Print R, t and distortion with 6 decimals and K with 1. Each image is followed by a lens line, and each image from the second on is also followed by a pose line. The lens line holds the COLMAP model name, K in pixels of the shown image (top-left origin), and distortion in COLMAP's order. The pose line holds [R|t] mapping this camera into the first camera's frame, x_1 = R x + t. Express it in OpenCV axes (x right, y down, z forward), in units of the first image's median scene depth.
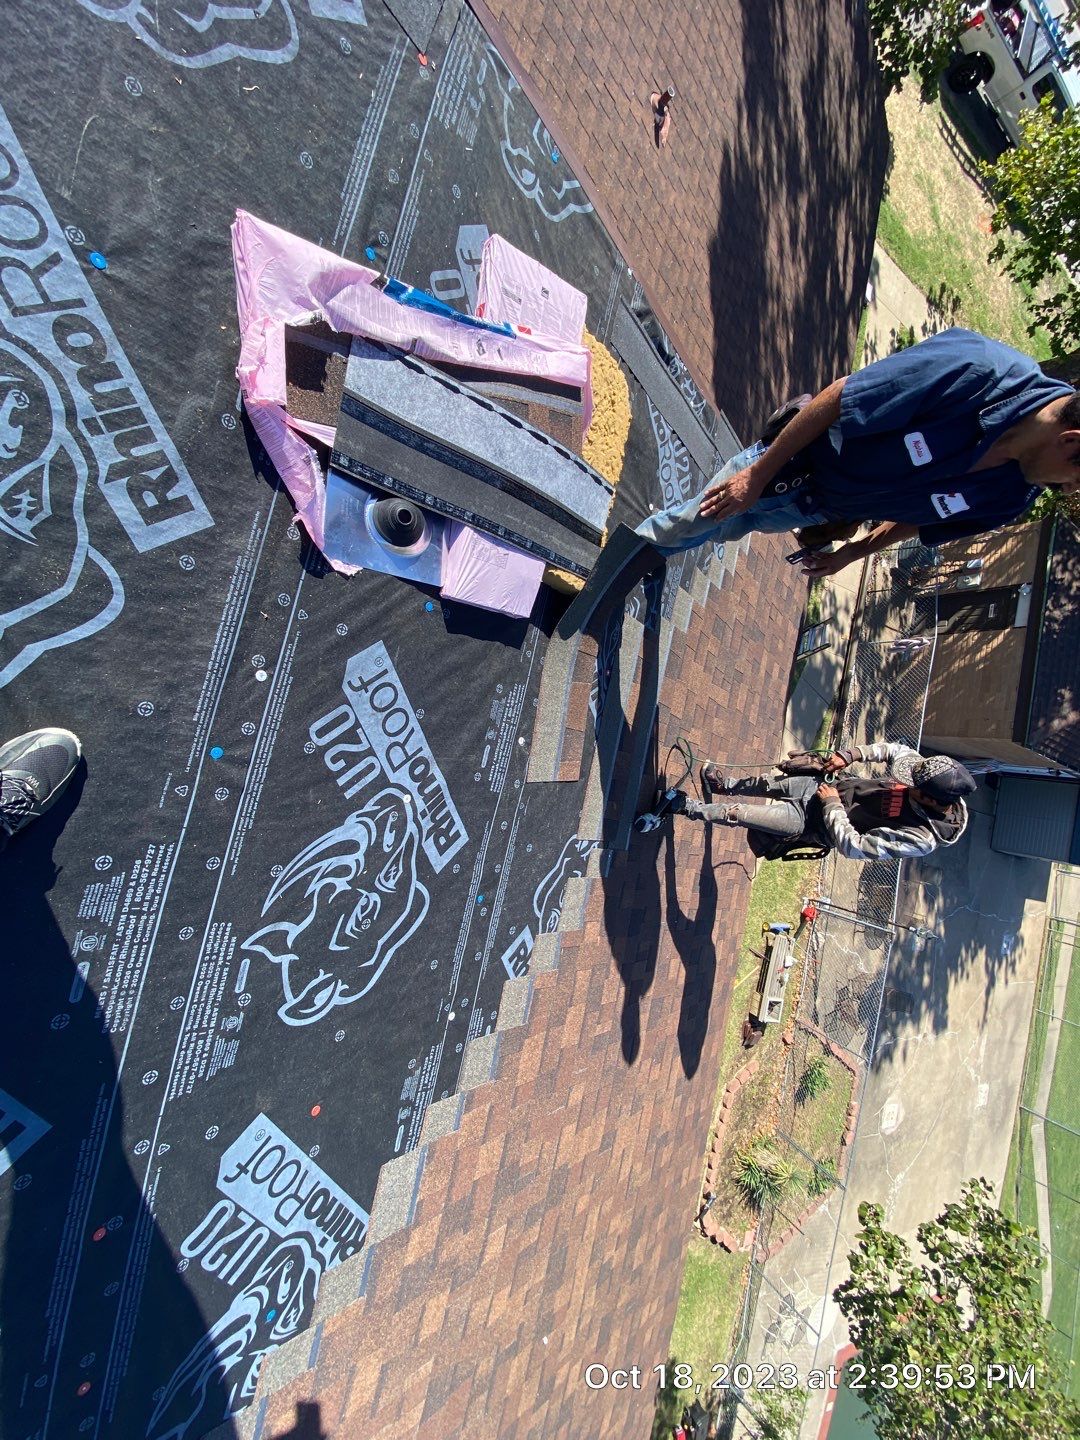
lens RADIAL K [[649.7, 0, 583.8], [0, 649.7, 697.4], [0, 0, 1]] dist [0.056744, -0.054071]
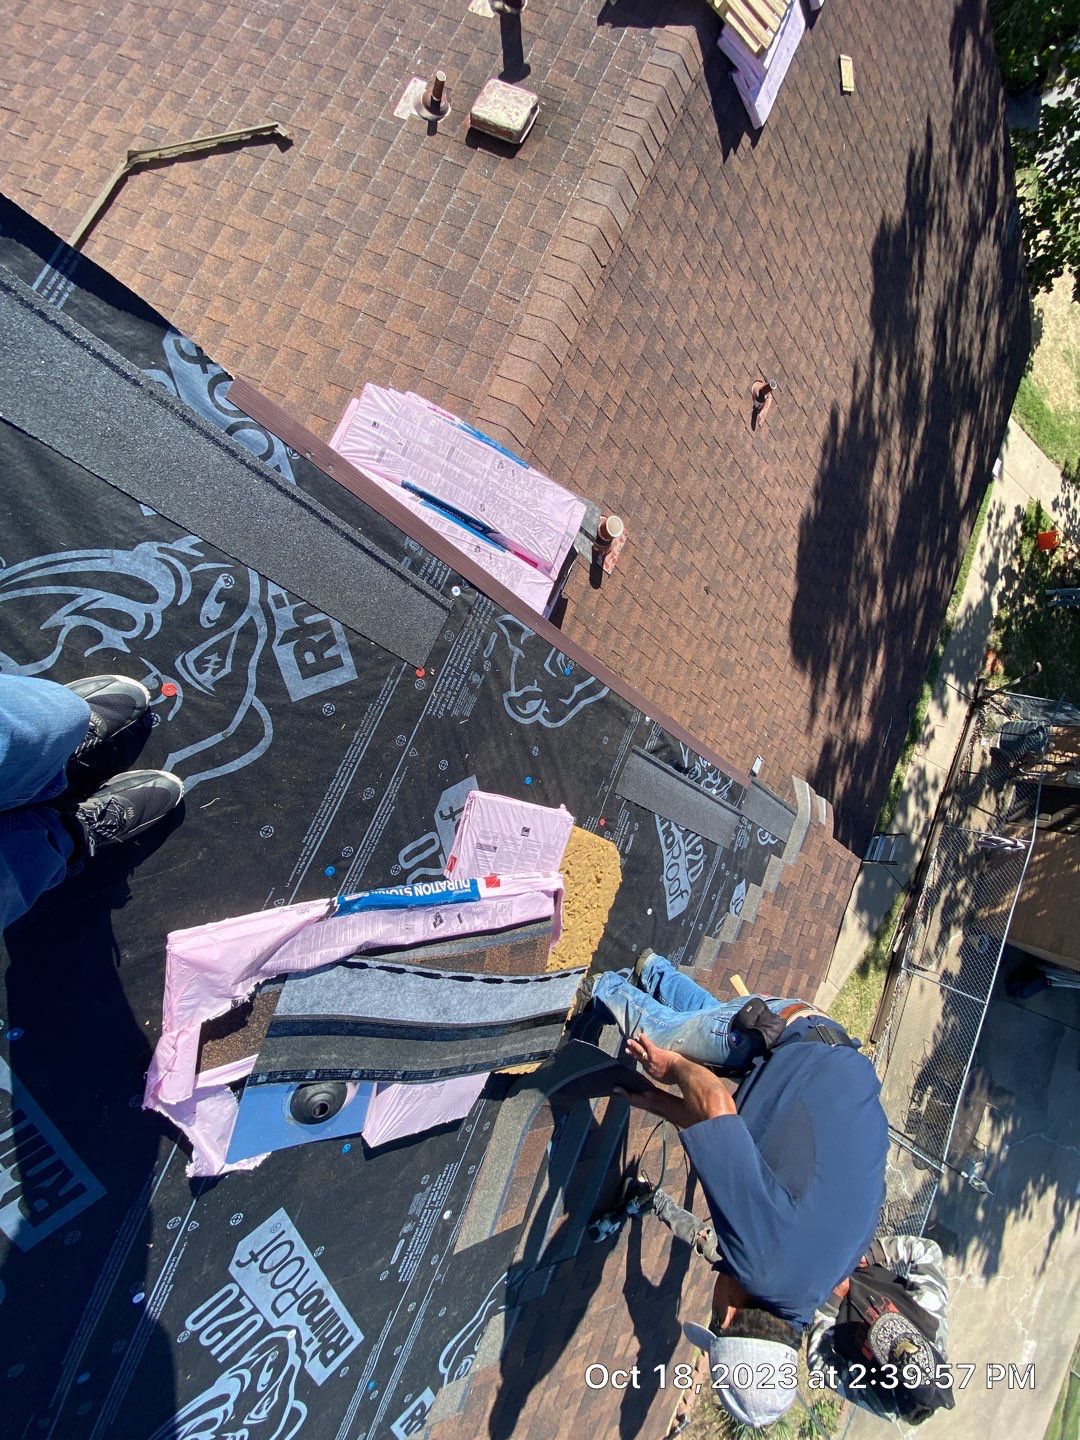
lens RADIAL K [[584.1, 0, 540.0], [0, 584.1, 720.0], [0, 0, 1]] dist [0.035431, -0.025747]
pose [[0.964048, 0.147902, -0.220761, 0.034269], [-0.170945, 0.981243, -0.089107, -0.165543], [0.203441, 0.123641, 0.971249, 0.018649]]
